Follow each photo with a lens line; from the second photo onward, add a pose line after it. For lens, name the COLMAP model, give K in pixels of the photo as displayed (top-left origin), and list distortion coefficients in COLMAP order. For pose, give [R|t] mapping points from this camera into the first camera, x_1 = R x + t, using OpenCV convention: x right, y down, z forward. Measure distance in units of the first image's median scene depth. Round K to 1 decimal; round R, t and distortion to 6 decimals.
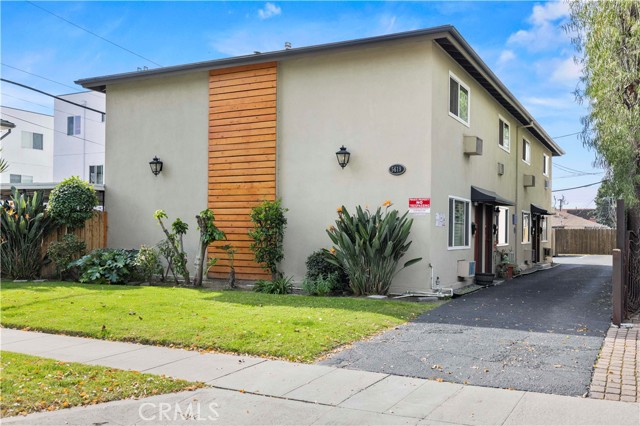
lens RADIAL K [[616.2, 0, 315.2], [0, 616.2, 229.9], [0, 0, 1]] dist [0.001077, 0.000000]
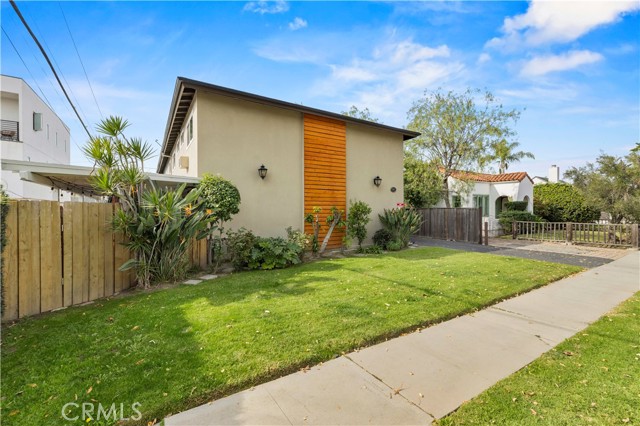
lens RADIAL K [[273.6, 0, 316.9], [0, 273.6, 213.6], [0, 0, 1]] dist [-0.000004, 0.000709]
pose [[0.501151, -0.017890, 0.865175, -0.746483], [0.005969, 0.999834, 0.017217, -0.025651], [-0.865339, -0.003464, 0.501175, 0.642075]]
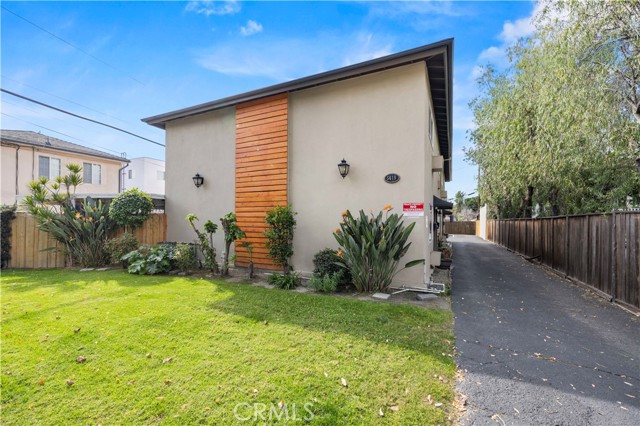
lens RADIAL K [[273.6, 0, 318.3], [0, 273.6, 220.8], [0, 0, 1]] dist [-0.000004, 0.000709]
pose [[0.999675, -0.003808, 0.025224, -0.015005], [0.003798, 0.999993, 0.000436, -0.016579], [-0.025226, -0.000340, 0.999682, 0.426542]]
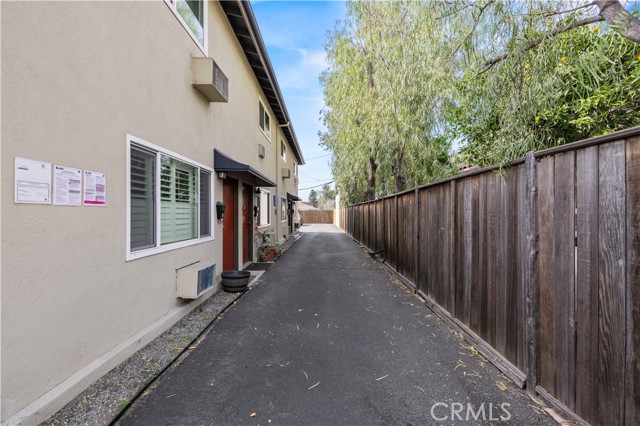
lens RADIAL K [[273.6, 0, 318.8], [0, 273.6, 212.0], [0, 0, 1]] dist [-0.000004, 0.000709]
pose [[0.892581, -0.014191, 0.450664, 0.228773], [0.013353, 0.999898, 0.005039, -0.000361], [-0.450690, 0.001520, 0.892679, 0.704506]]
